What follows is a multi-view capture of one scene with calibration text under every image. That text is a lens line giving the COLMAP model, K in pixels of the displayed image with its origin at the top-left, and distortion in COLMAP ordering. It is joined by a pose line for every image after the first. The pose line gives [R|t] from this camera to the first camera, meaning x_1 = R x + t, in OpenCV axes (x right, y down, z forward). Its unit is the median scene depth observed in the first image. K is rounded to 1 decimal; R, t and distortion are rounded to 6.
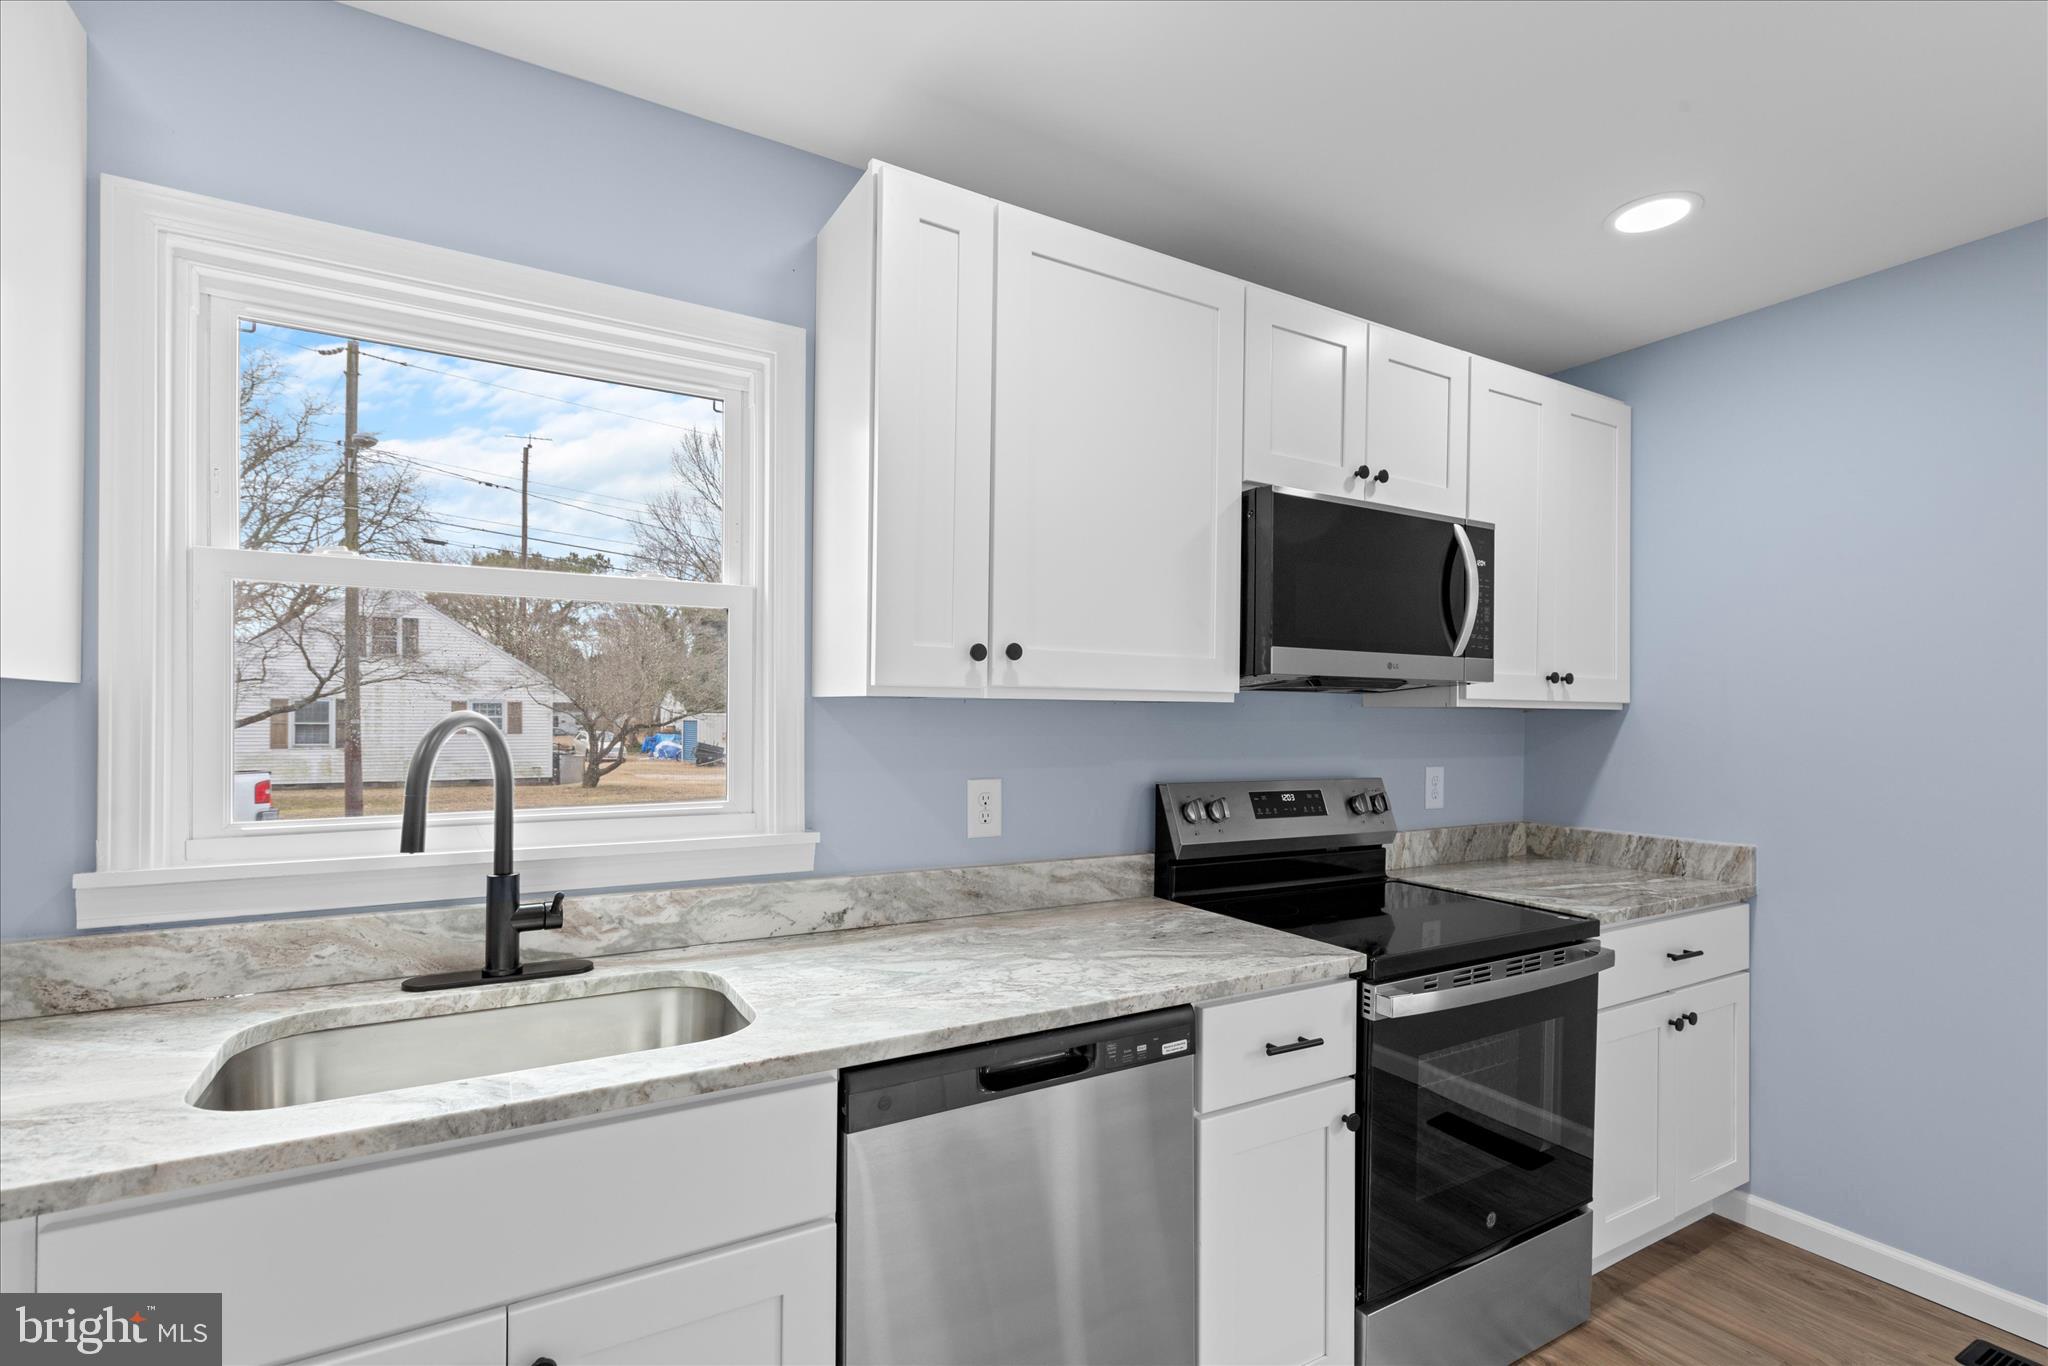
lens RADIAL K [[945.9, 0, 1030.0], [0, 945.9, 696.1], [0, 0, 1]] dist [0.003358, -0.000226]
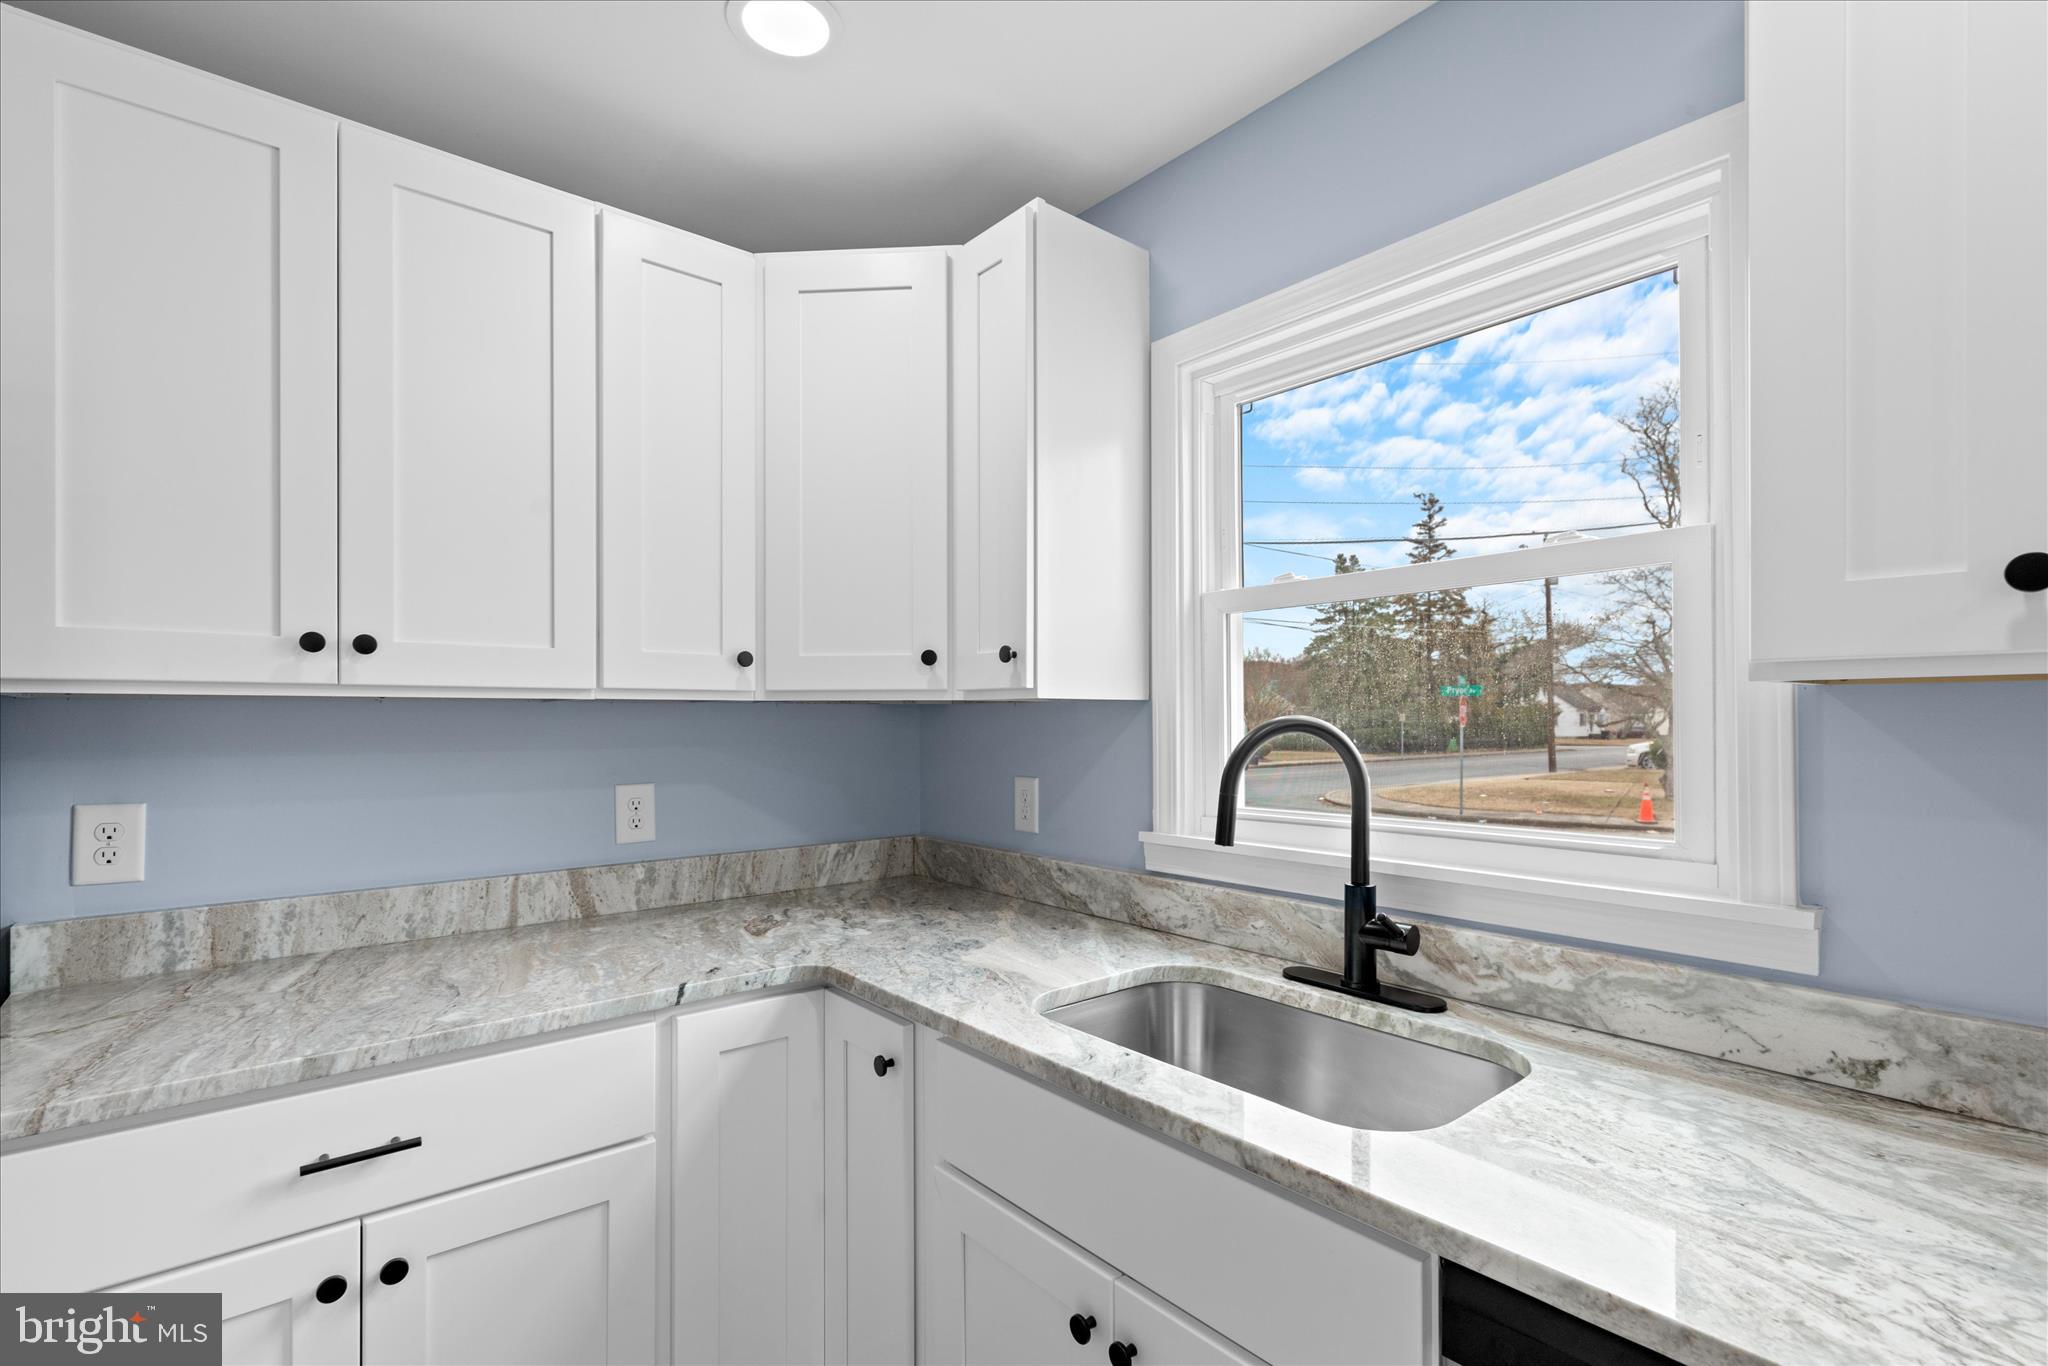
lens RADIAL K [[945.9, 0, 1030.0], [0, 945.9, 696.1], [0, 0, 1]] dist [0.003358, -0.000226]
pose [[0.169820, -0.032378, -0.984943, 0.334846], [0.026211, 0.999255, -0.028330, 0.015390], [0.985126, -0.021005, 0.170542, 0.496841]]
